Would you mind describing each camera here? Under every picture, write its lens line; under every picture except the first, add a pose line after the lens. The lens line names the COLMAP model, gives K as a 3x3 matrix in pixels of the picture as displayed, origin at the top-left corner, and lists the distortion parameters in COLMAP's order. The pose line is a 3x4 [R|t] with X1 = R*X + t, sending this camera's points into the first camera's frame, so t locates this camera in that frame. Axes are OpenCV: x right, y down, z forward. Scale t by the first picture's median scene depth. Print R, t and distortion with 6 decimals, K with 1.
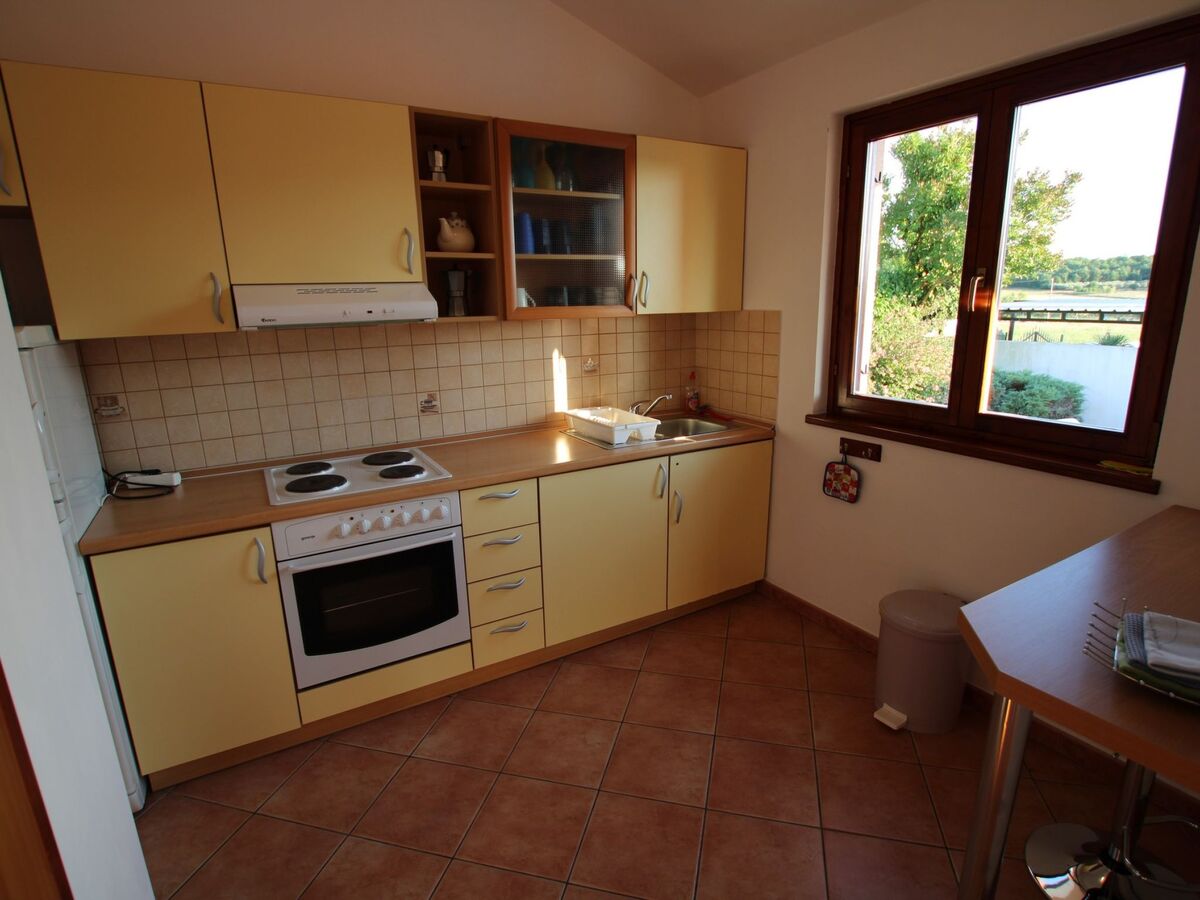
lens RADIAL K [[612.9, 0, 595.8], [0, 612.9, 450.6], [0, 0, 1]] dist [-0.025894, 0.000753]
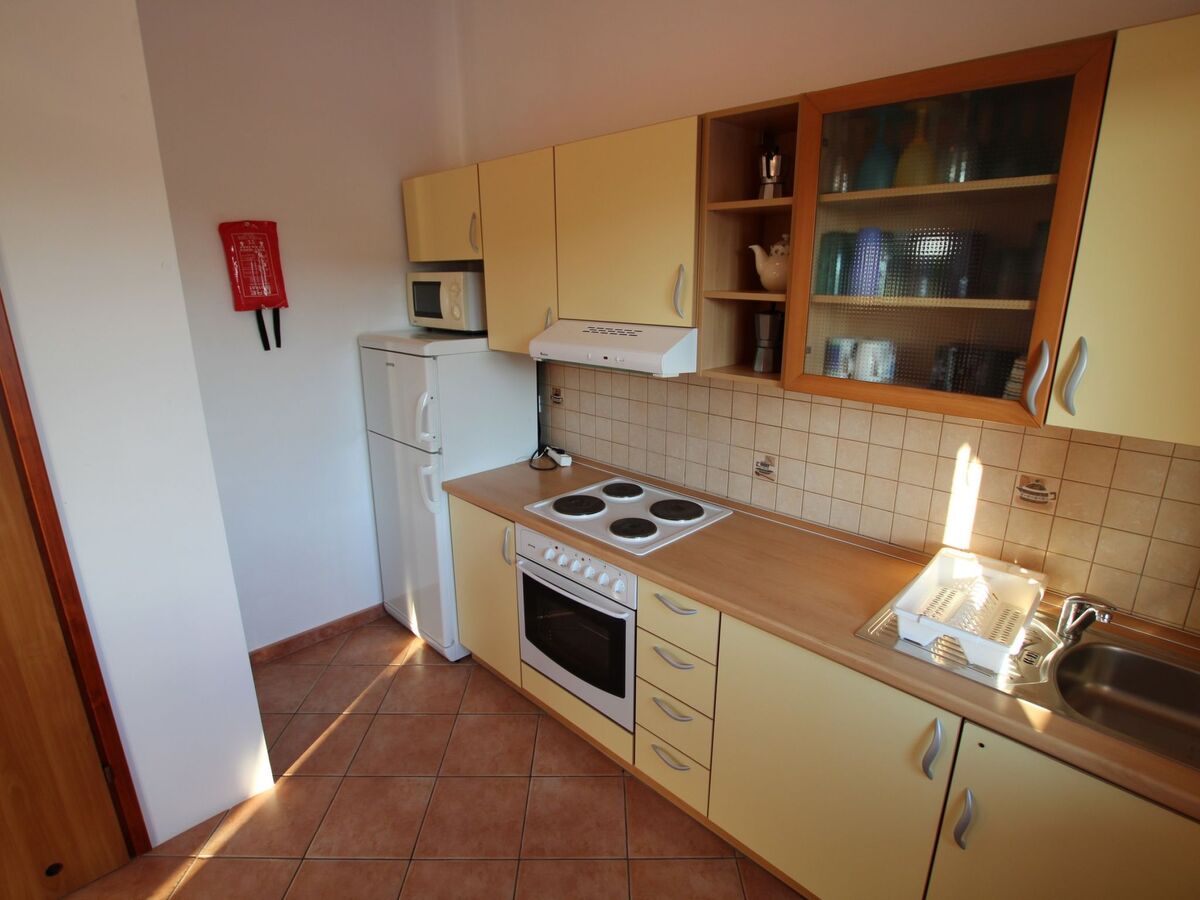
lens RADIAL K [[612.9, 0, 602.4], [0, 612.9, 456.8], [0, 0, 1]] dist [-0.025894, 0.000753]
pose [[0.277072, 0.289082, -0.916331, 0.440830], [-0.242715, 0.943797, 0.224357, -0.235929], [0.929688, 0.160244, 0.331664, 0.562735]]
